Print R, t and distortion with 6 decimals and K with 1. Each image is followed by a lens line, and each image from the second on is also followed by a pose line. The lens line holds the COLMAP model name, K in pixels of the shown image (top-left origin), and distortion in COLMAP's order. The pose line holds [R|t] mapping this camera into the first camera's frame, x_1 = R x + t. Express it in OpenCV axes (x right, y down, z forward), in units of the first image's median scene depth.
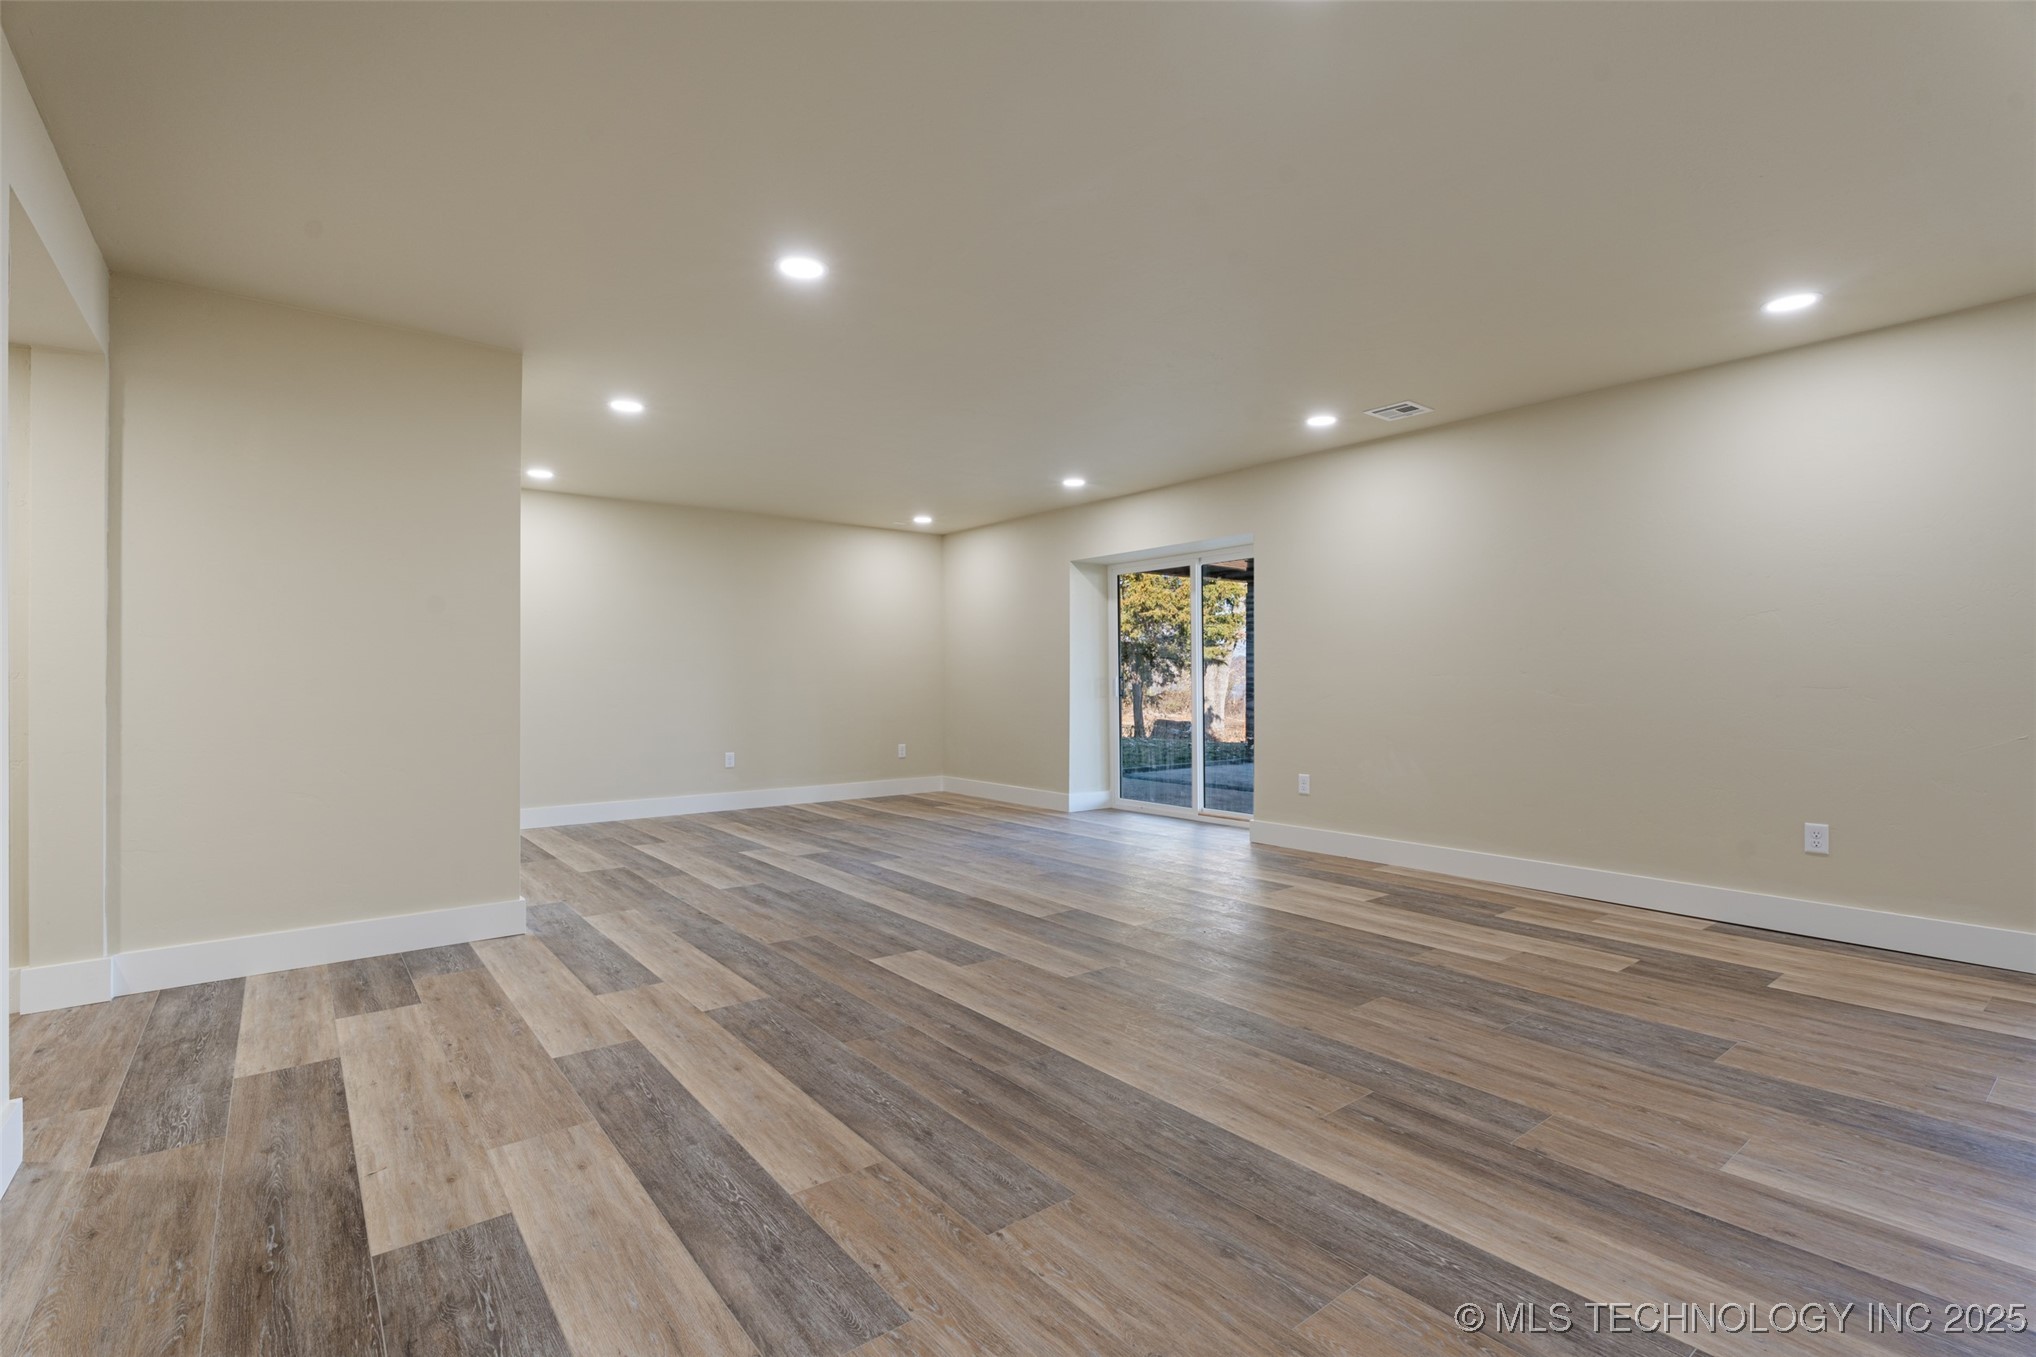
lens RADIAL K [[916.7, 0, 1015.1], [0, 916.7, 680.5], [0, 0, 1]] dist [0.008013, -0.003987]
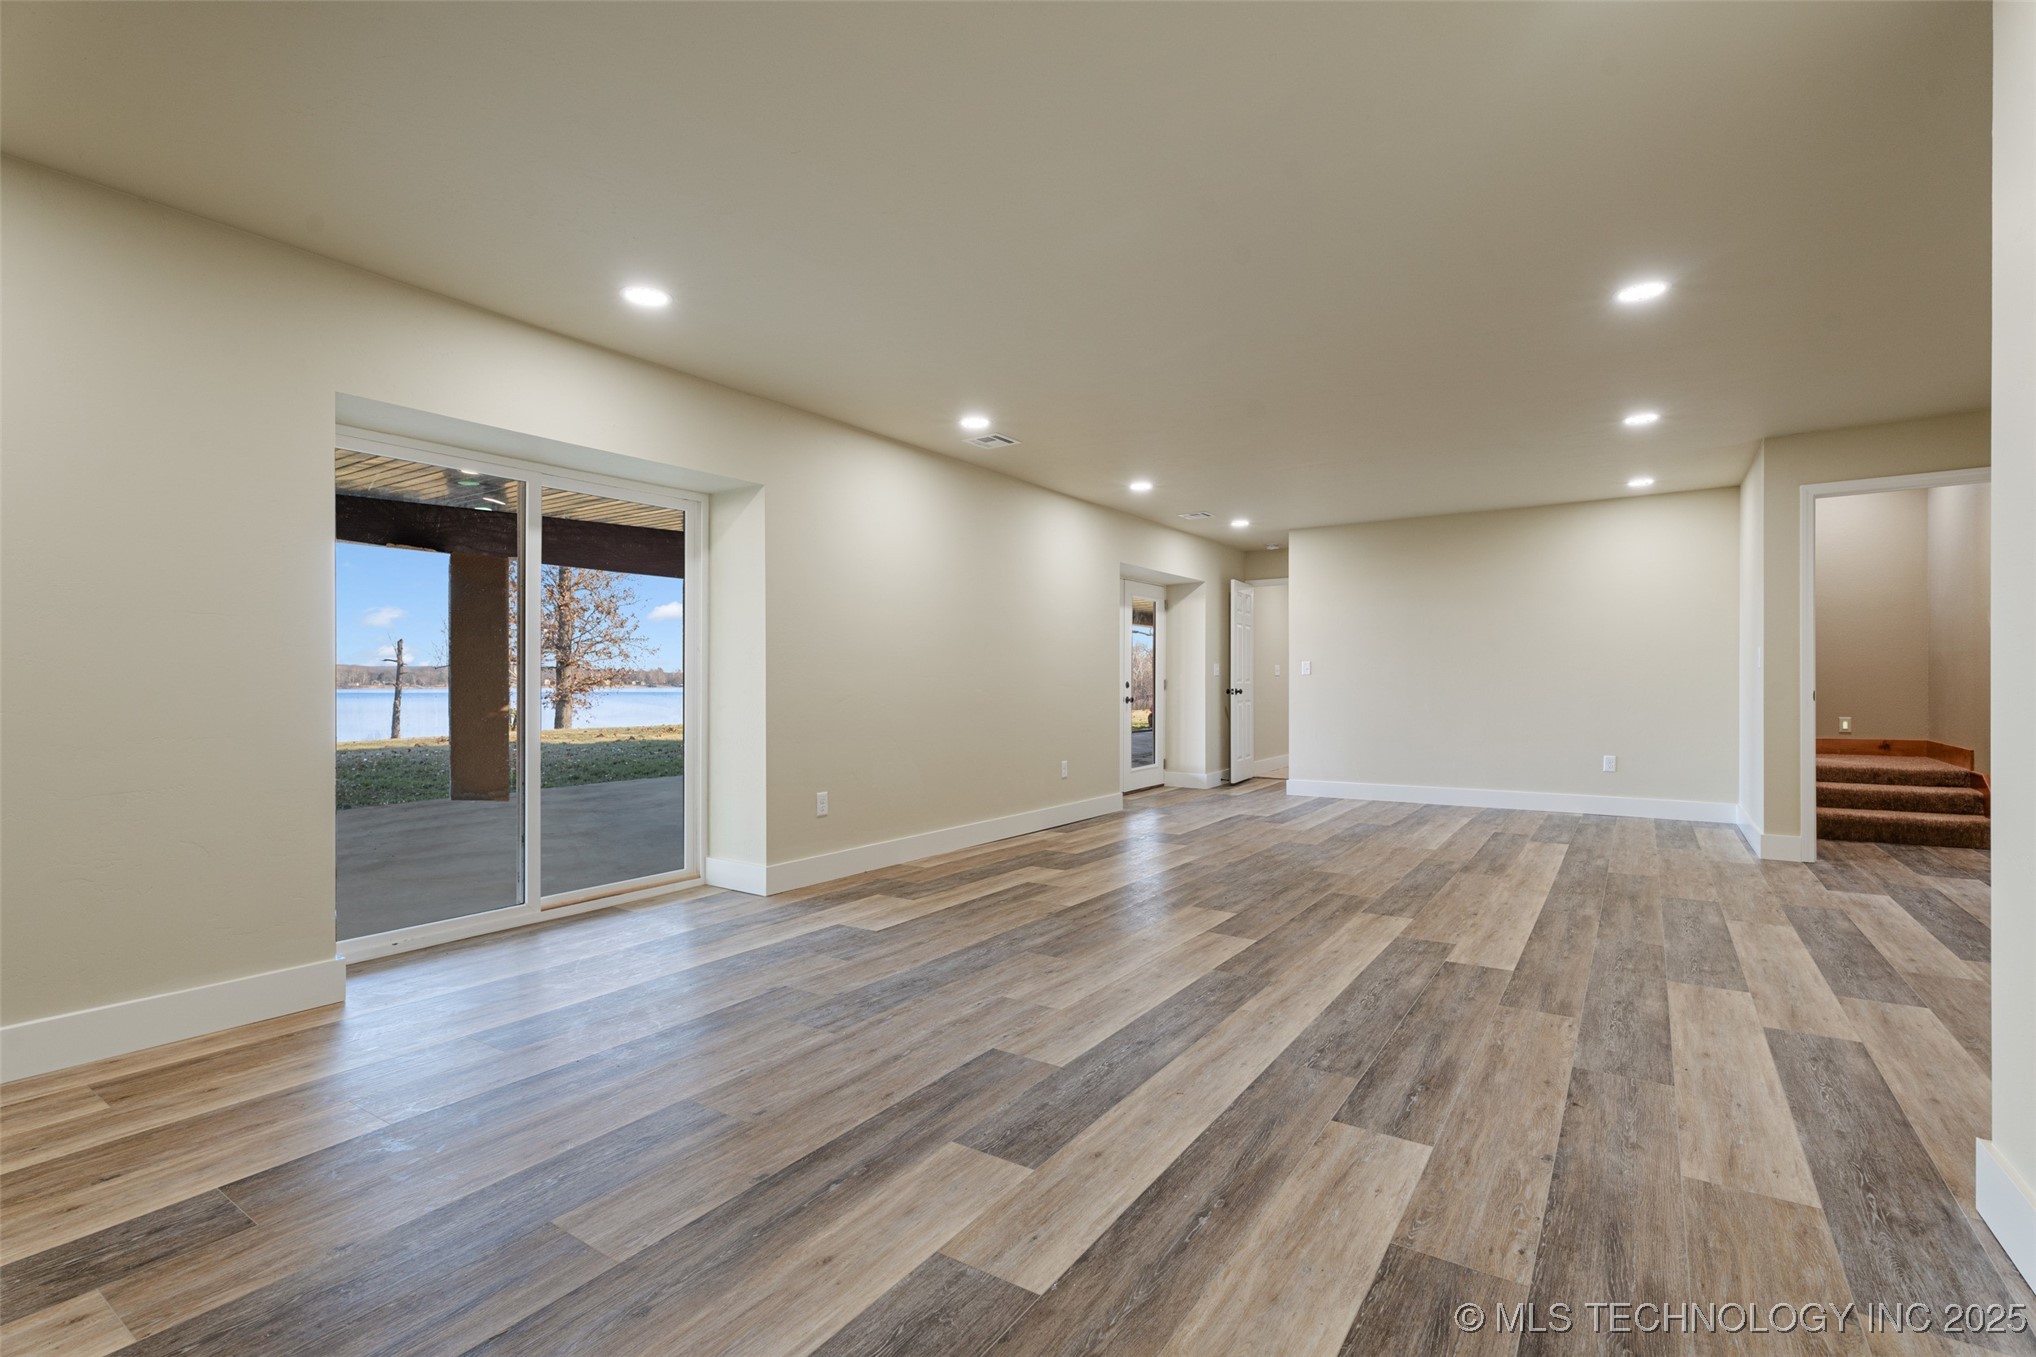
lens RADIAL K [[916.7, 0, 1015.5], [0, 916.7, 679.6], [0, 0, 1]] dist [0.008013, -0.003987]
pose [[-0.298400, 0.006246, 0.954420, -0.949643], [-0.000676, 0.999977, -0.006756, 0.004690], [-0.954441, -0.002661, -0.298389, 1.829424]]
